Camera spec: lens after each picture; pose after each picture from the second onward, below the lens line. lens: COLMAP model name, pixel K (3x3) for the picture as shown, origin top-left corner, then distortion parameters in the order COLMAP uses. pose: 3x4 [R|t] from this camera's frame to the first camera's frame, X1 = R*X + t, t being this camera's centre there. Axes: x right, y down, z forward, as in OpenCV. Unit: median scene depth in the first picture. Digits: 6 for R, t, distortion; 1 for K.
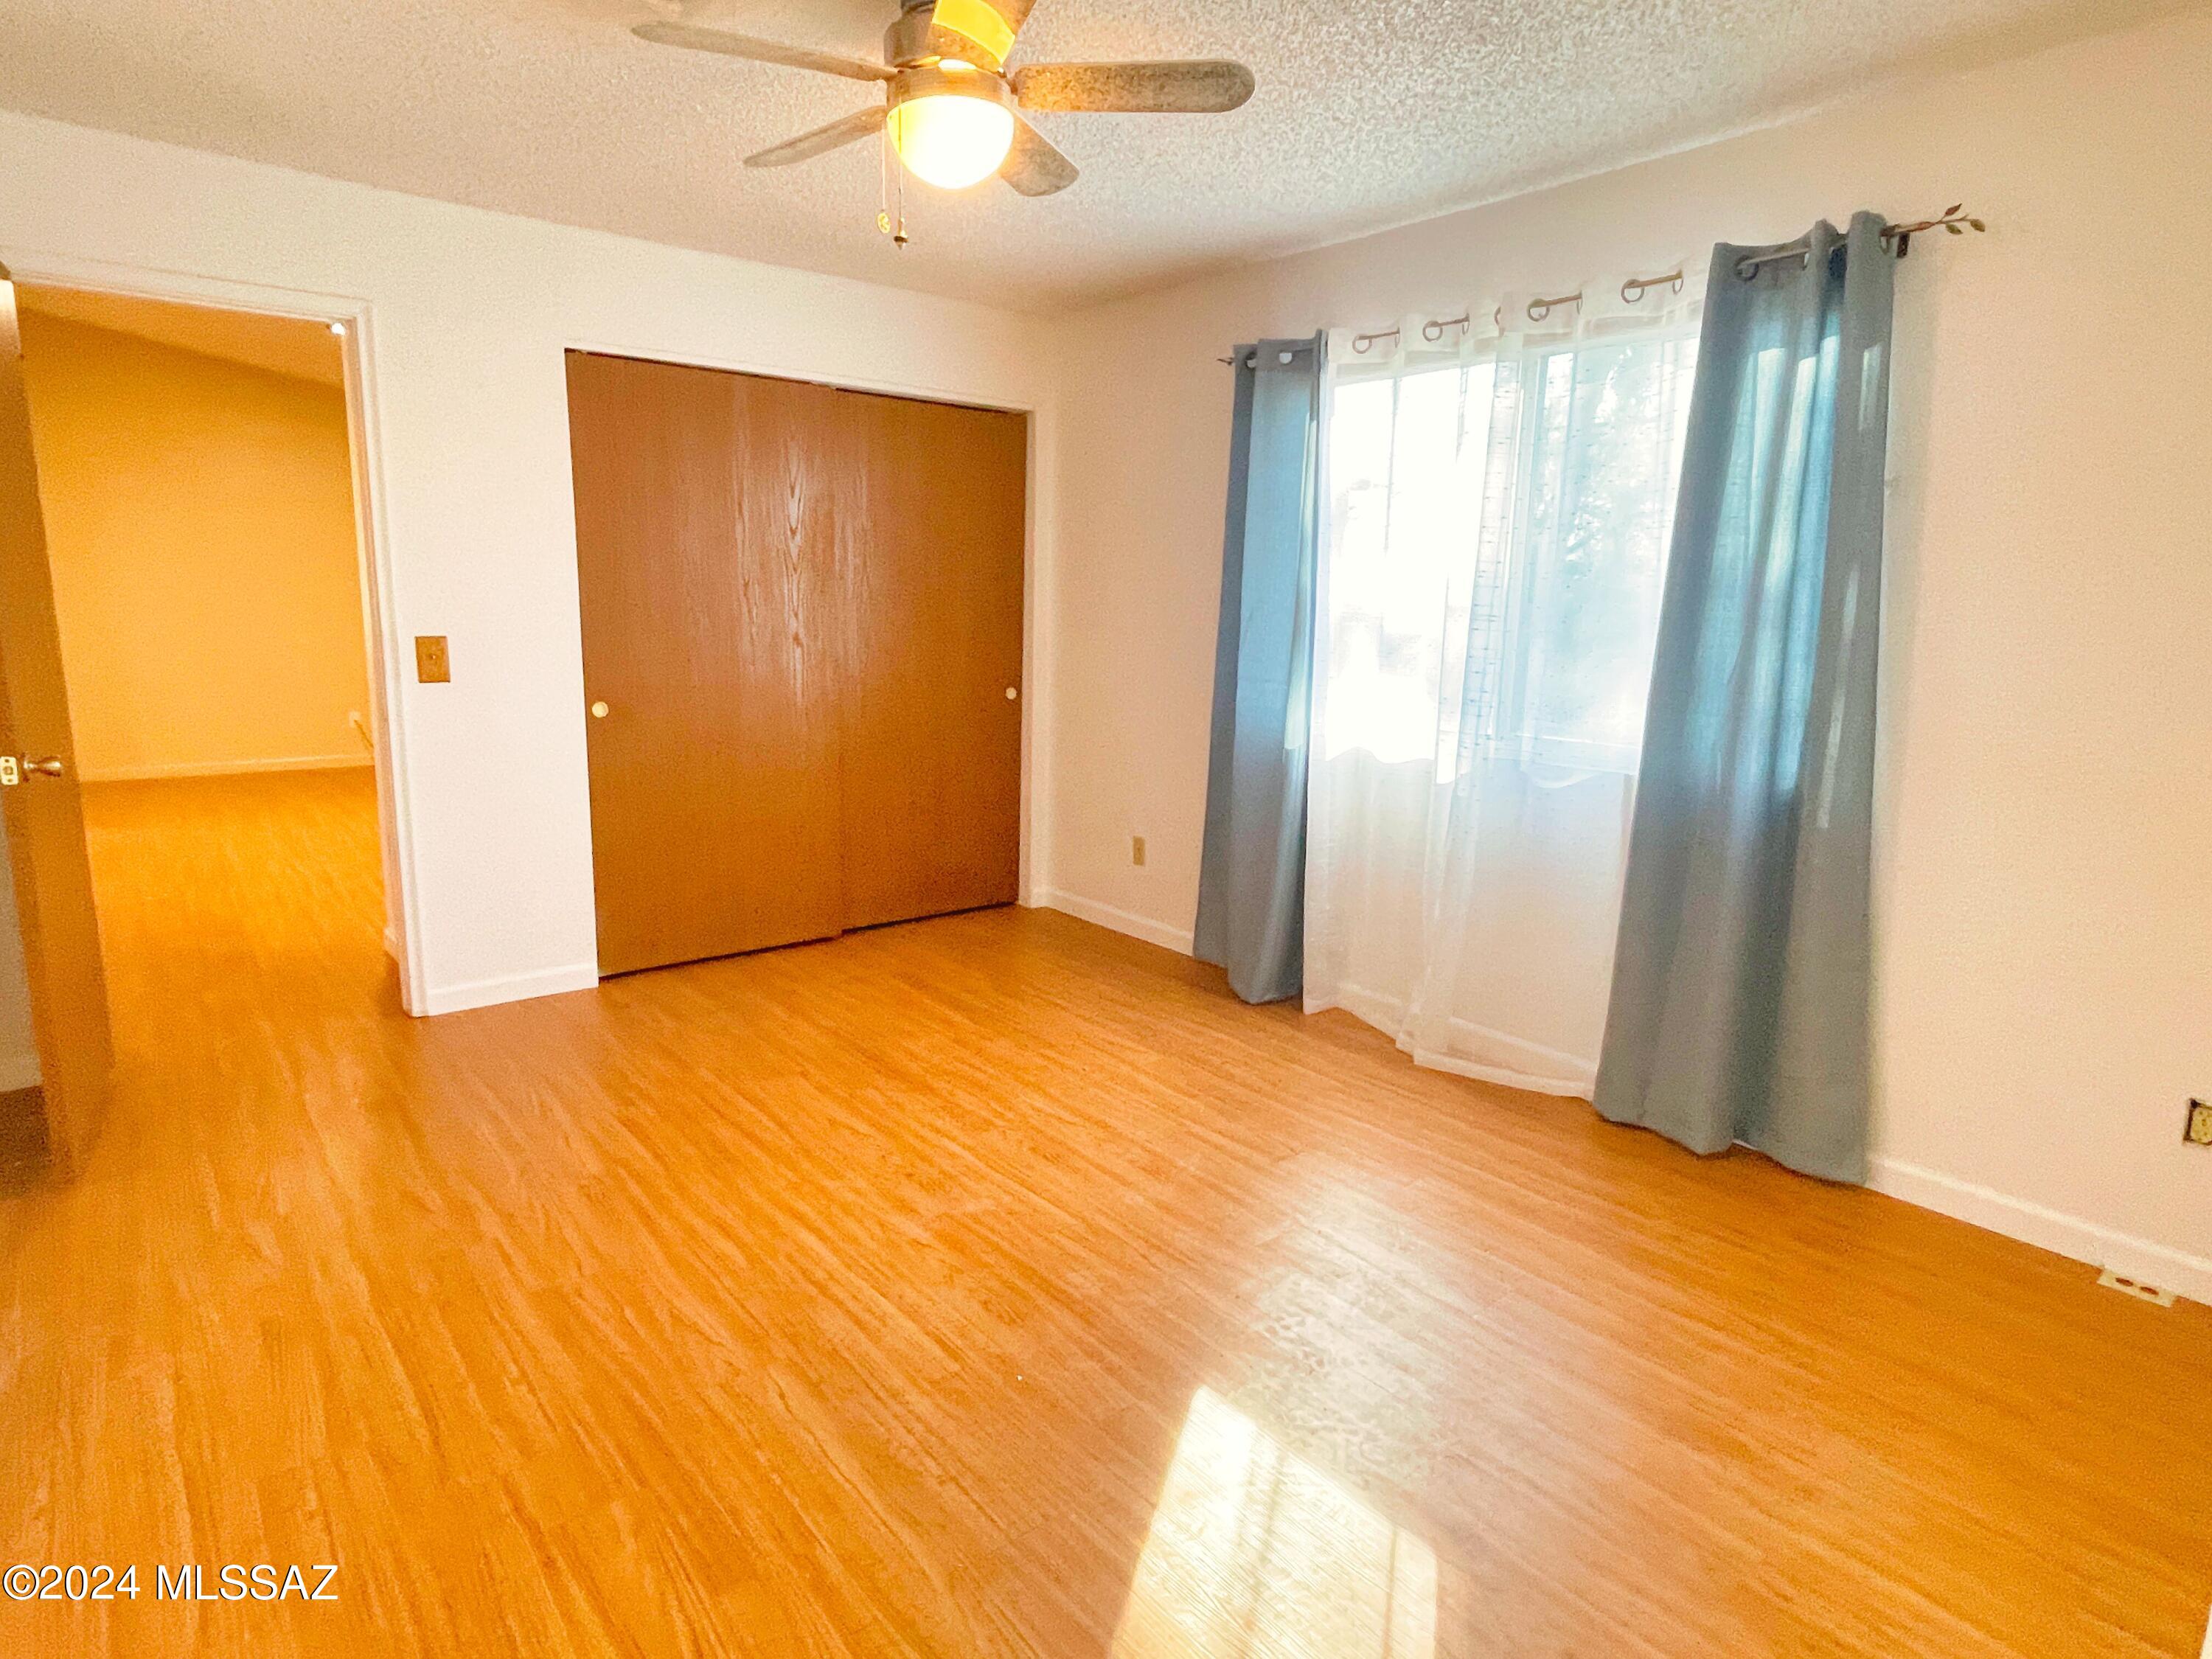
lens RADIAL K [[1213.3, 0, 1113.3], [0, 1213.3, 832.5], [0, 0, 1]] dist [-0.011006, 0.006498]
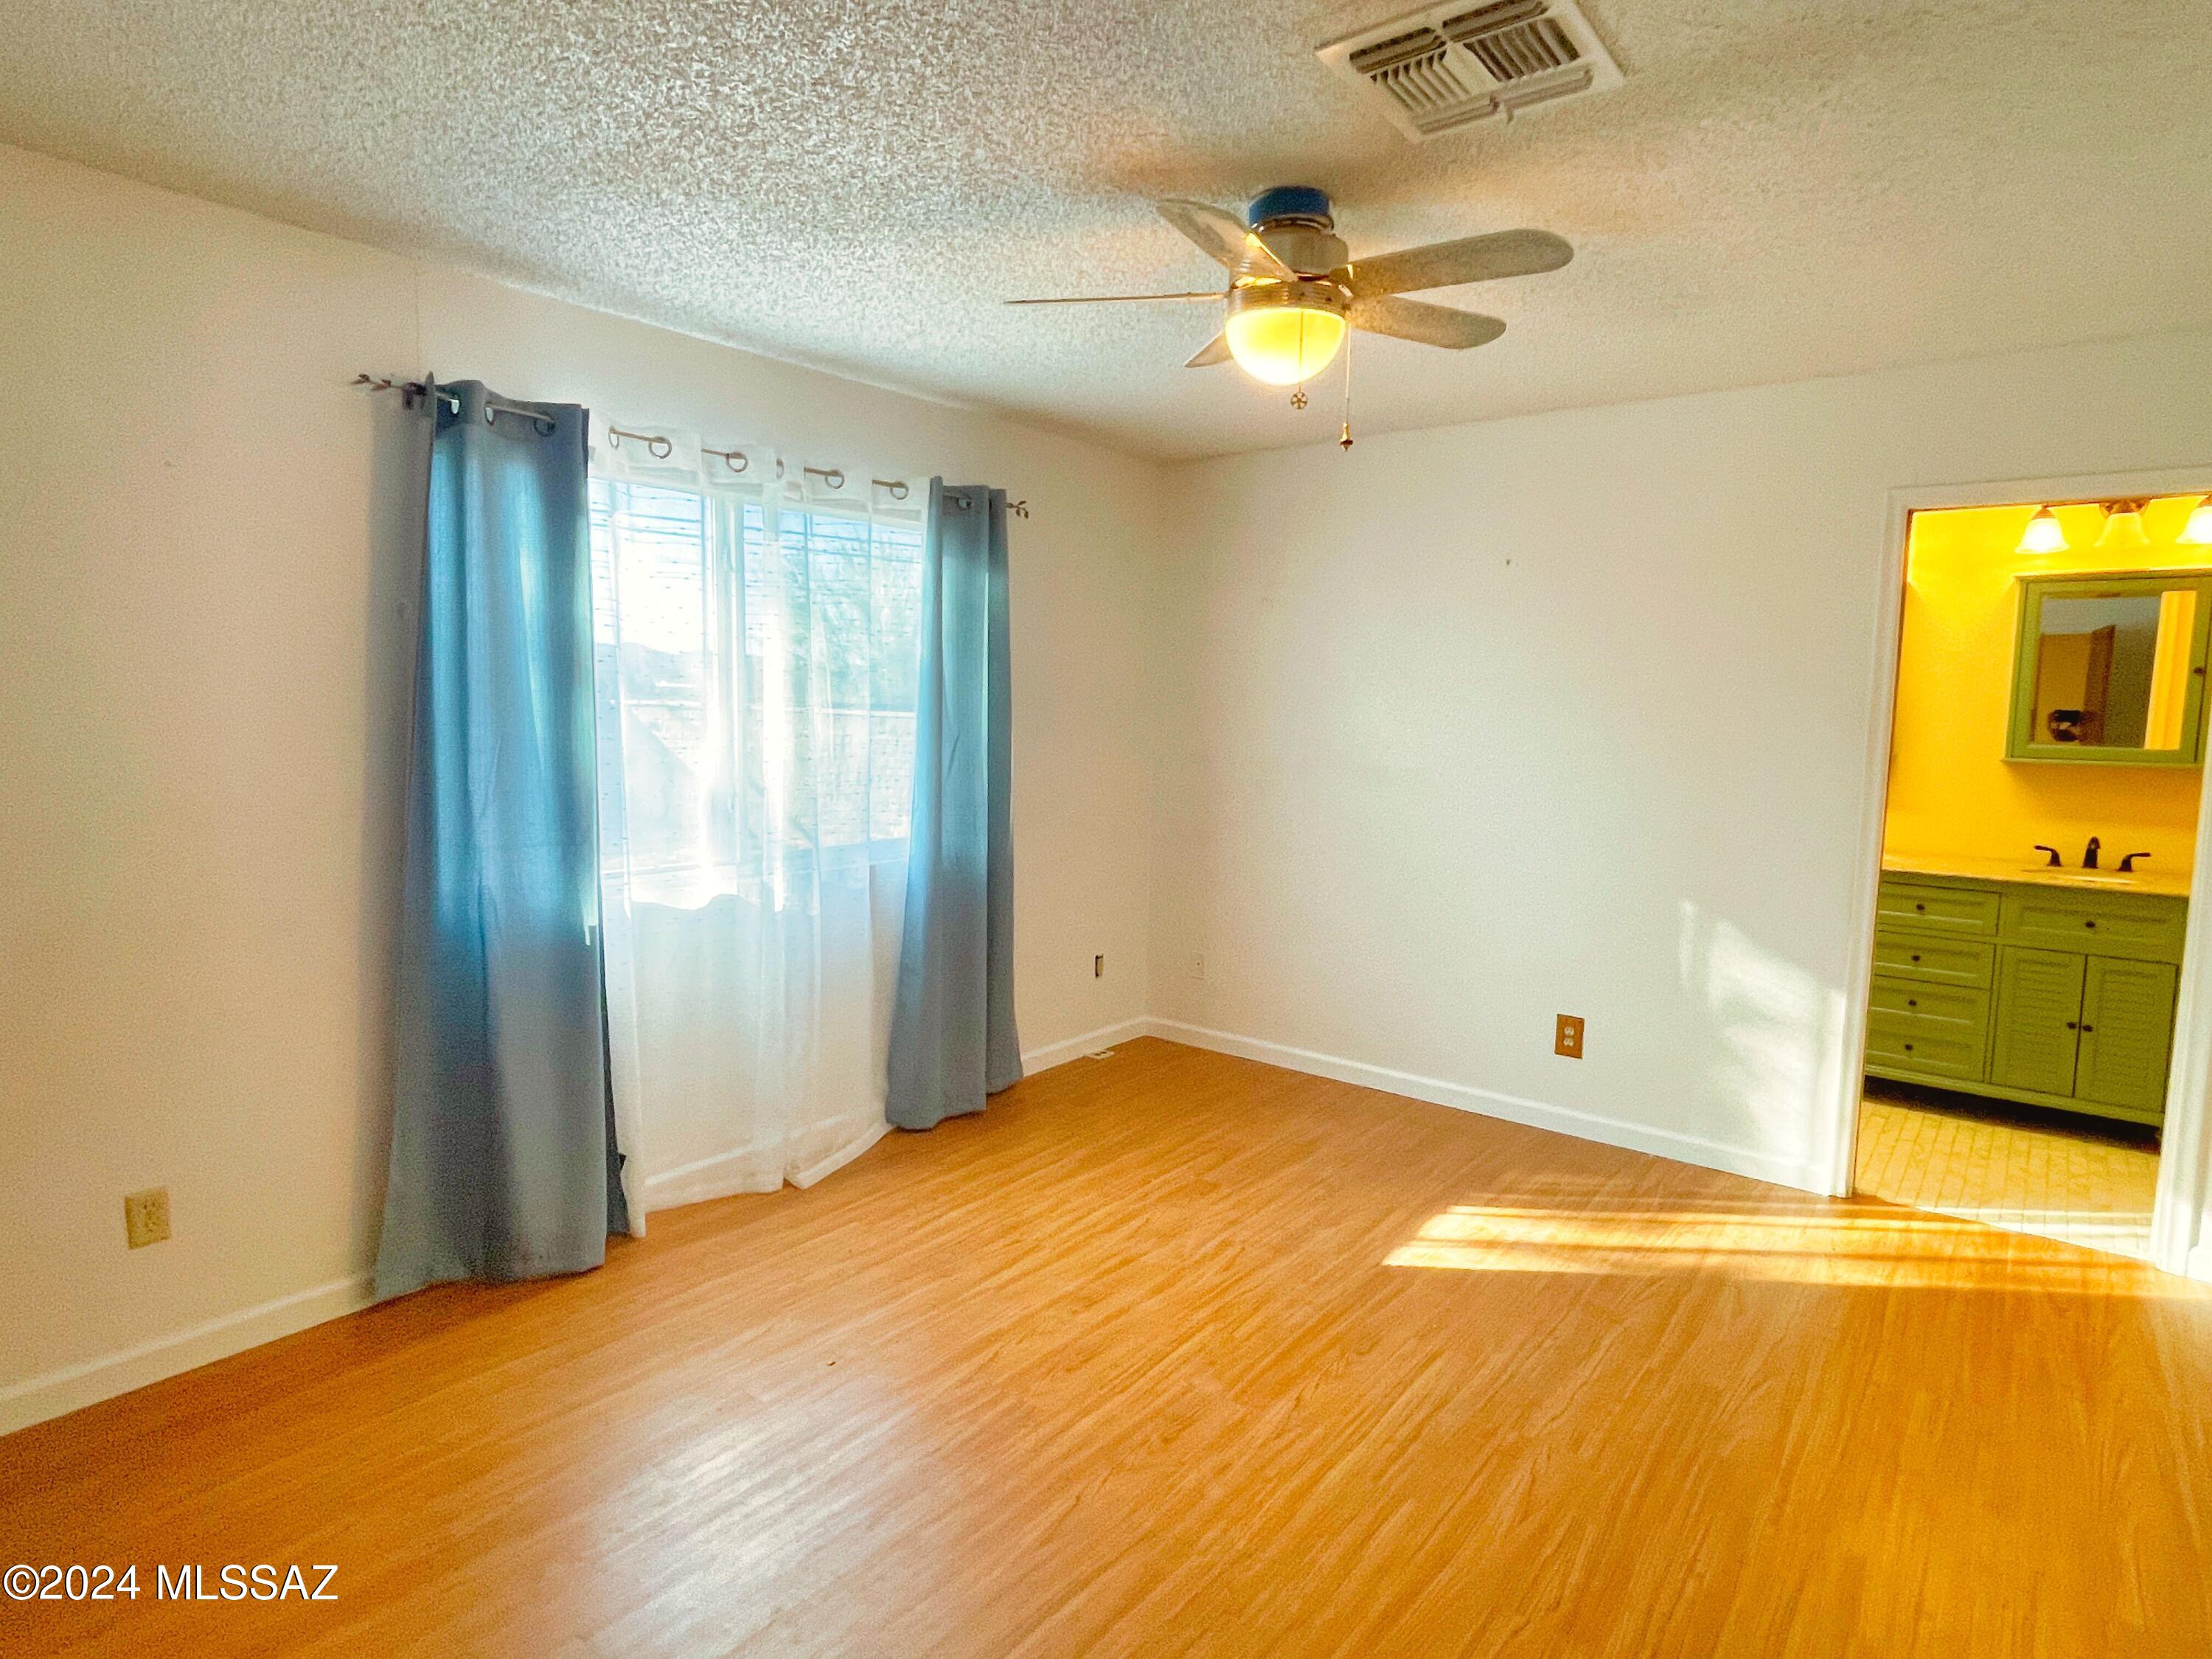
lens RADIAL K [[1213.3, 0, 1114.7], [0, 1213.3, 818.9], [0, 0, 1]] dist [-0.011006, 0.006498]
pose [[-0.216053, -0.121983, 0.968732, -0.889711], [0.163616, 0.973612, 0.159088, -0.269396], [-0.962575, 0.192872, -0.190394, 1.067898]]
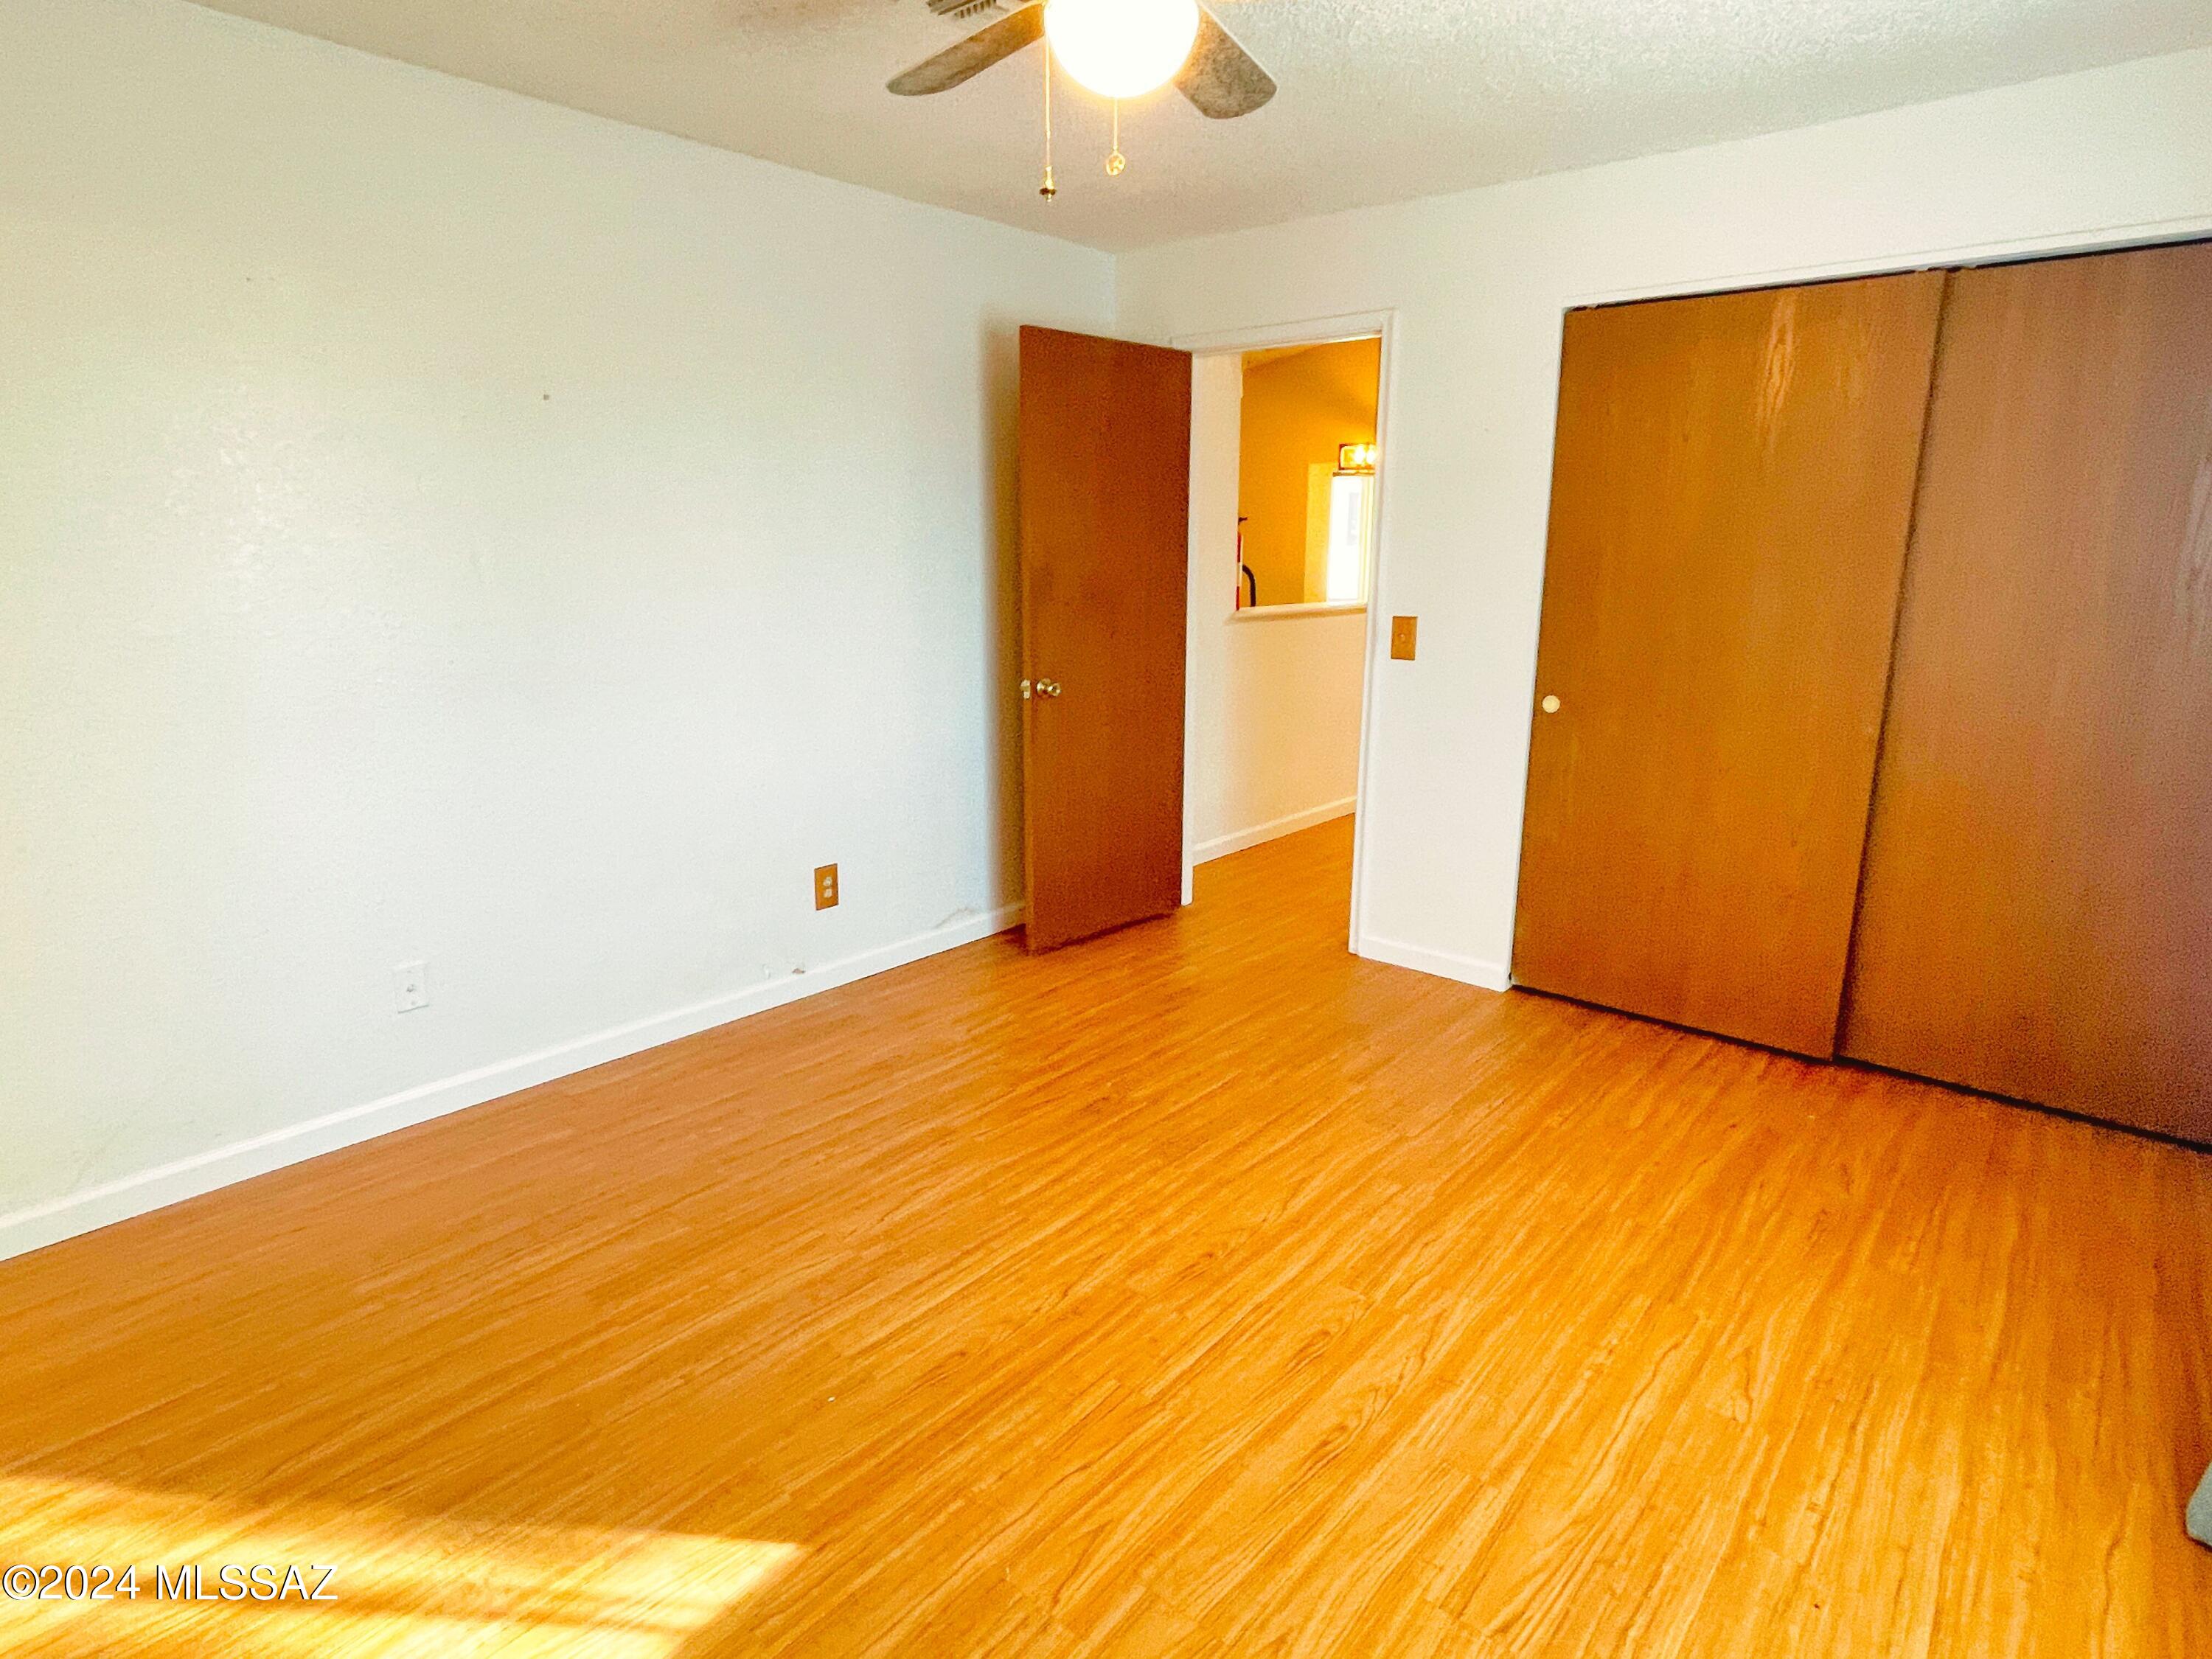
lens RADIAL K [[1213.3, 0, 1100.3], [0, 1213.3, 824.9], [0, 0, 1]] dist [-0.011006, 0.006498]
pose [[0.164654, 0.207862, -0.964200, 0.570067], [-0.189114, 0.966059, 0.175968, -0.147296], [0.968052, 0.153370, 0.198375, 0.676126]]
